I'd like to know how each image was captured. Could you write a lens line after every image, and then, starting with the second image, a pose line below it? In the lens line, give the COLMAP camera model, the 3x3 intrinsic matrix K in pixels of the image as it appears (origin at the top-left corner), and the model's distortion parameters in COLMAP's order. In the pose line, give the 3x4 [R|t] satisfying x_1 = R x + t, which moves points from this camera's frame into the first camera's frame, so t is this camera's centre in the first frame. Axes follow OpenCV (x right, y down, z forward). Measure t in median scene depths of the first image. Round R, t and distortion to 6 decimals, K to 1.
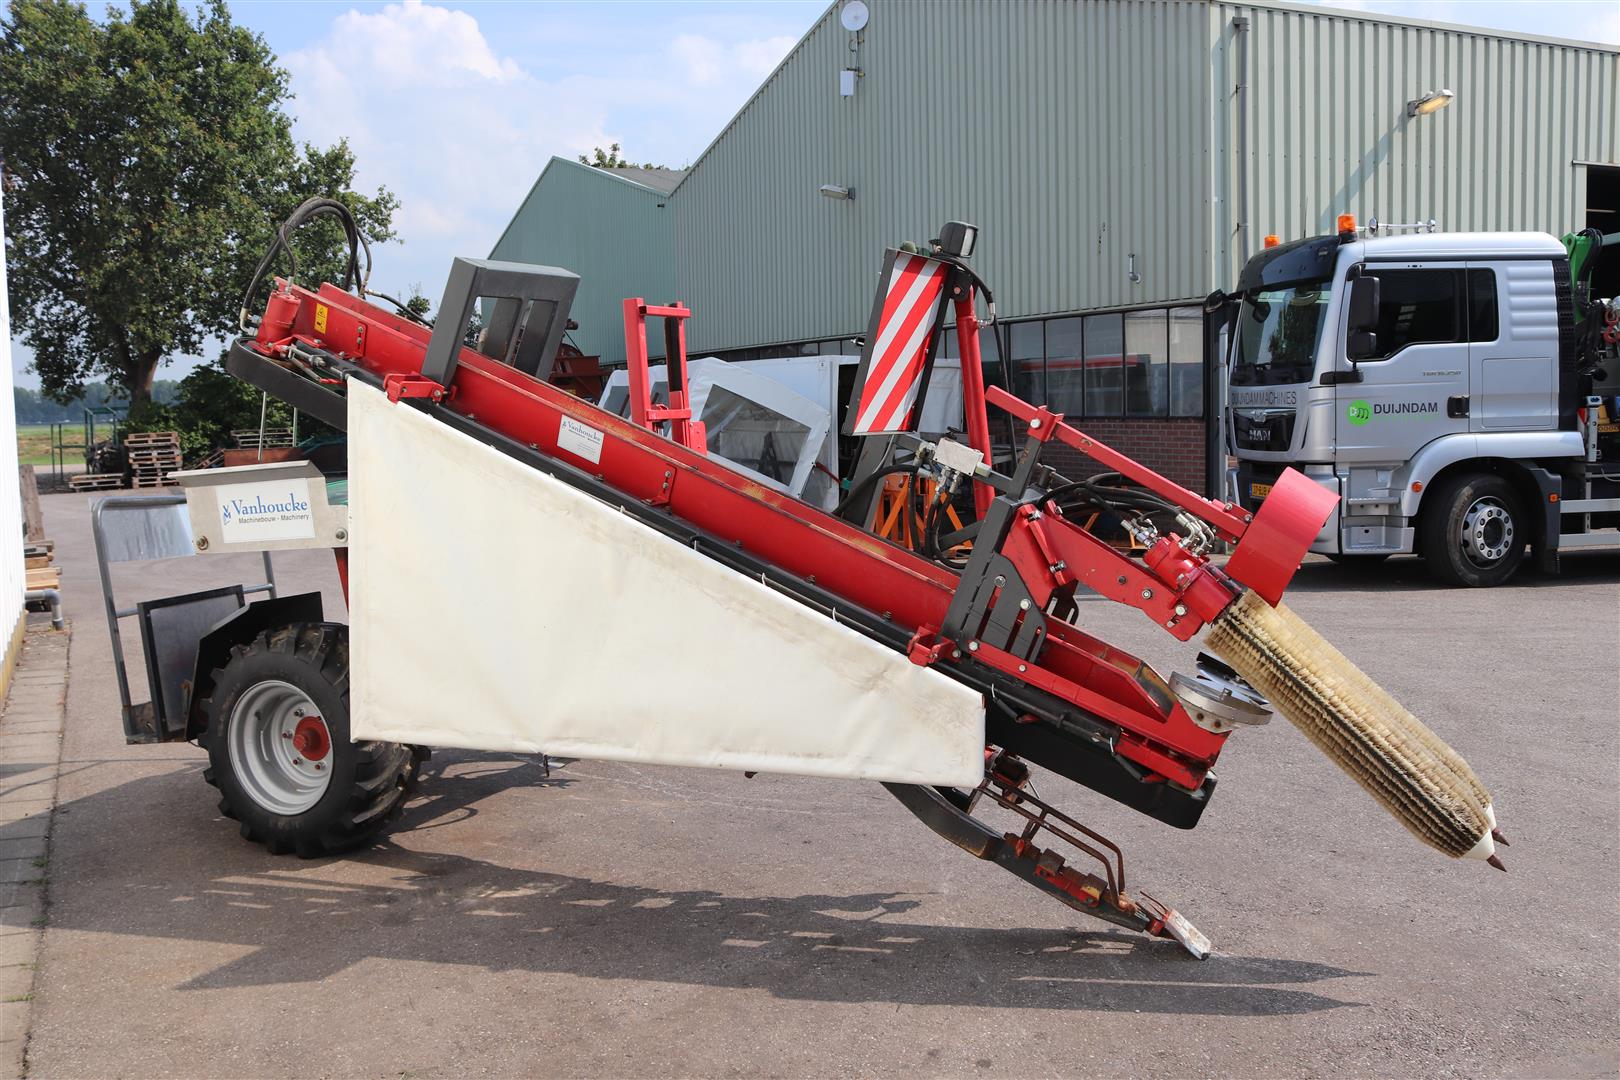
lens RADIAL K [[1598.1, 0, 801.1], [0, 1598.1, 542.2], [0, 0, 1]] dist [-0.146147, 0.185145]
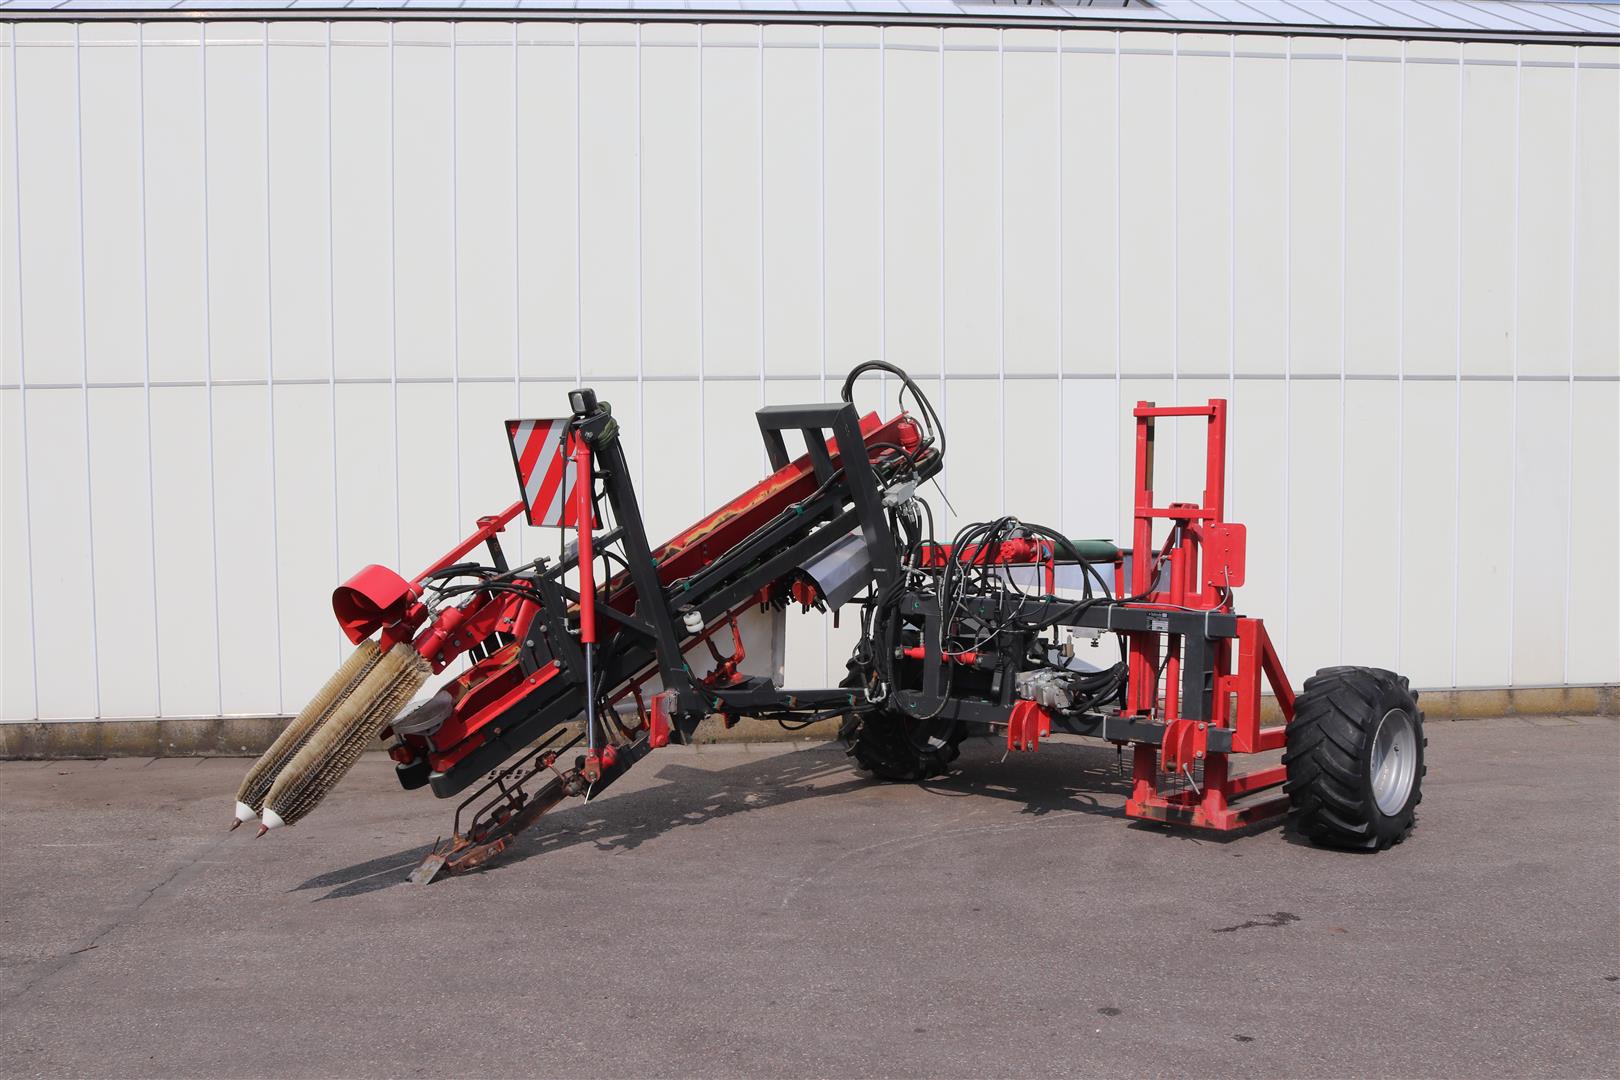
lens RADIAL K [[1598.1, 0, 801.1], [0, 1598.1, 542.2], [0, 0, 1]] dist [-0.146147, 0.185145]
pose [[-0.331390, 0.072028, -0.940740, 1.273958], [-0.070321, 0.992423, 0.100757, -0.198933], [0.940869, 0.099544, -0.323814, 1.503143]]
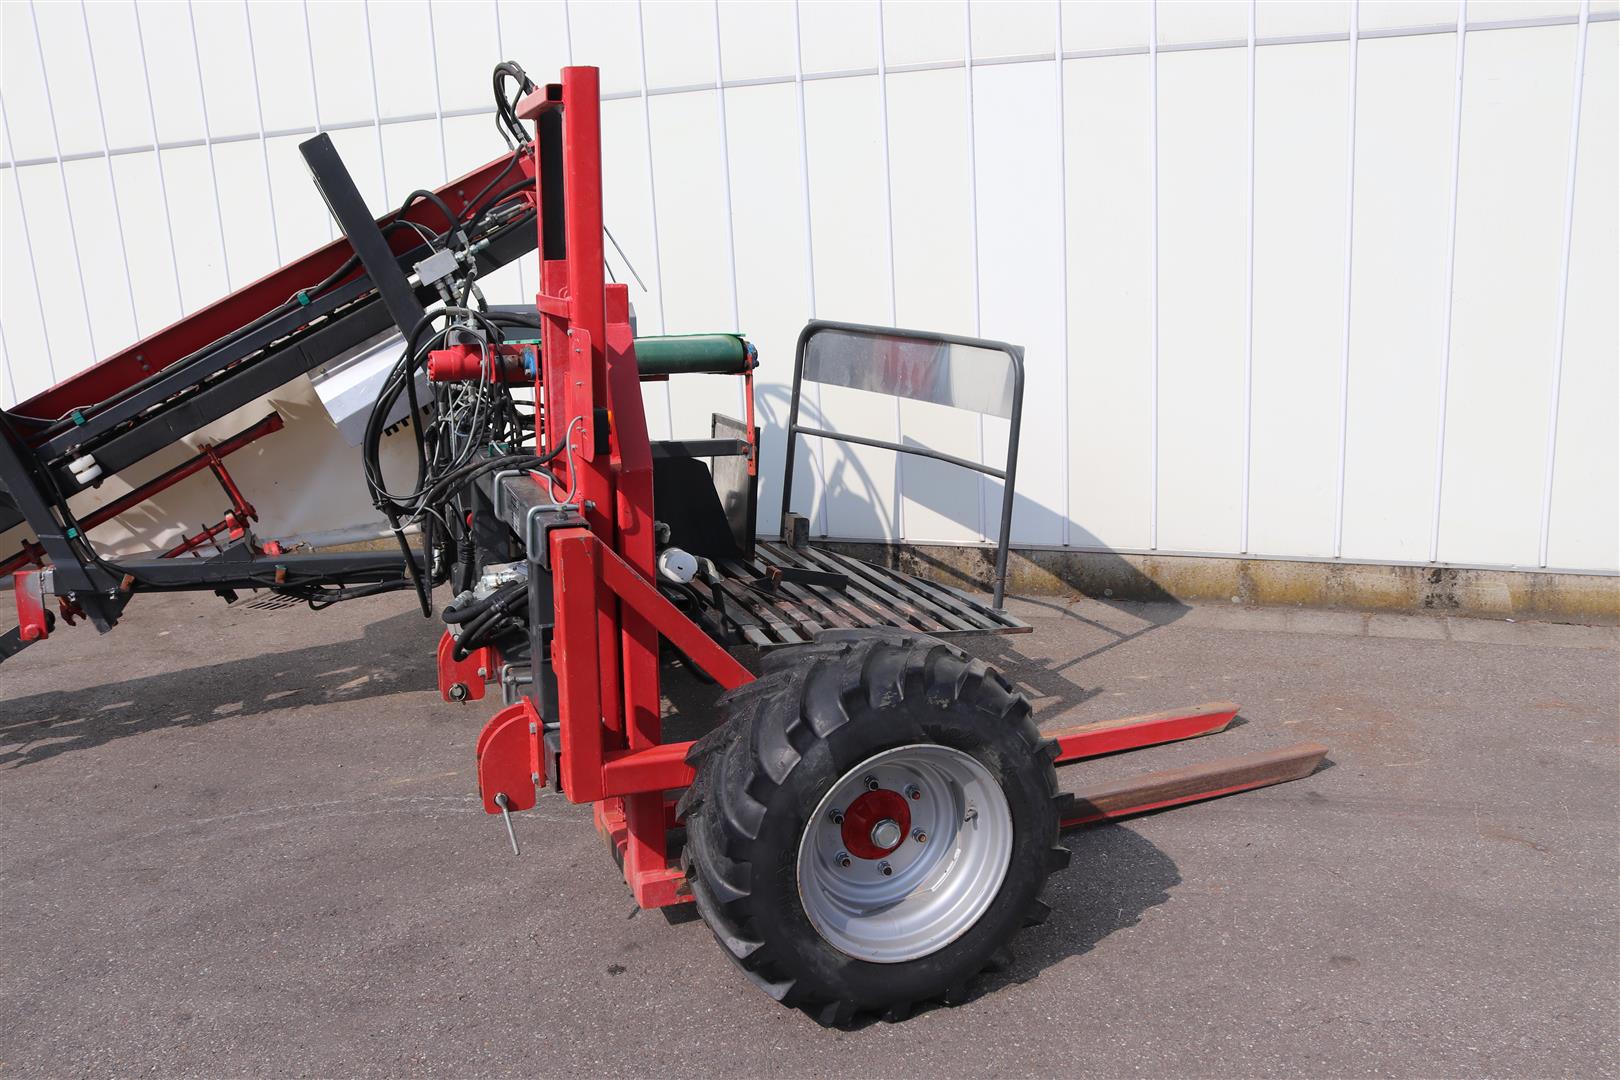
lens RADIAL K [[1368.0, 0, 818.6], [0, 1368.0, 553.0], [0, 0, 1]] dist [-0.173267, 0.158424]
pose [[-0.706491, 0.227434, -0.670182, 0.228768], [0.001690, 0.947496, 0.319762, -0.195867], [0.707720, 0.224776, -0.669782, 1.864834]]
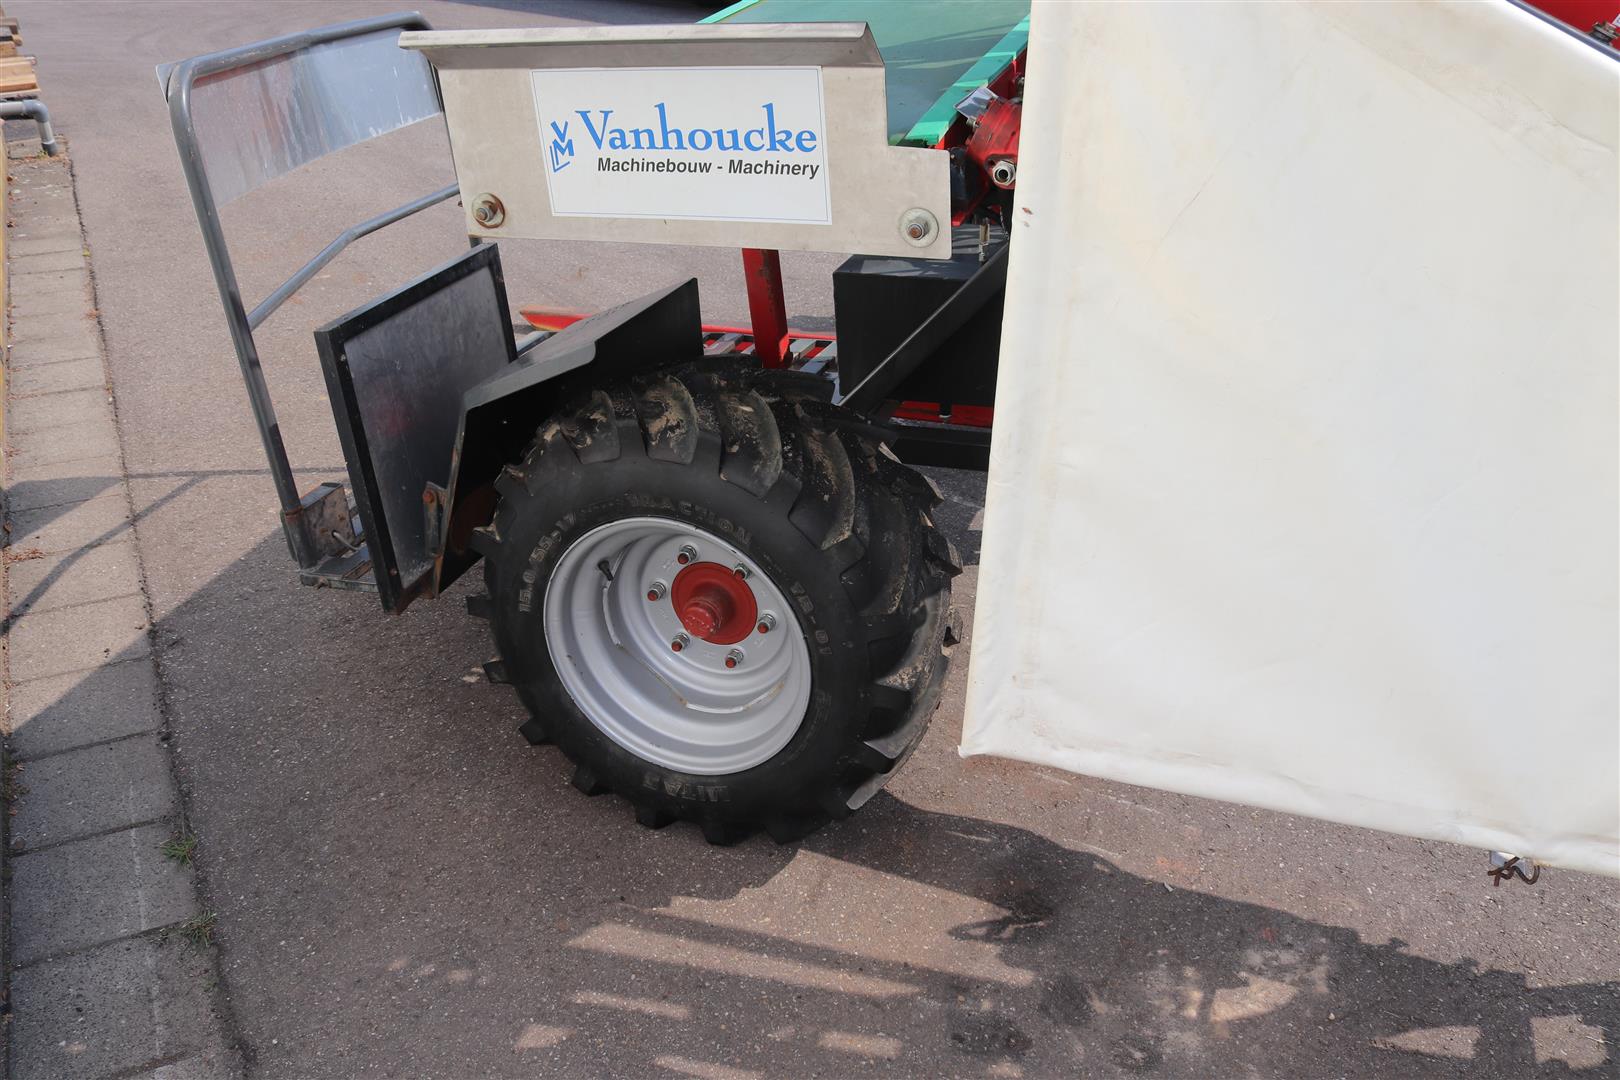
lens RADIAL K [[1368.0, 0, 818.6], [0, 1368.0, 553.0], [0, 0, 1]] dist [-0.173267, 0.158424]
pose [[0.996483, 0.000621, 0.083790, -0.337877], [-0.033210, 0.921008, 0.388126, -0.056709], [-0.076931, -0.389544, 0.917789, 0.669284]]
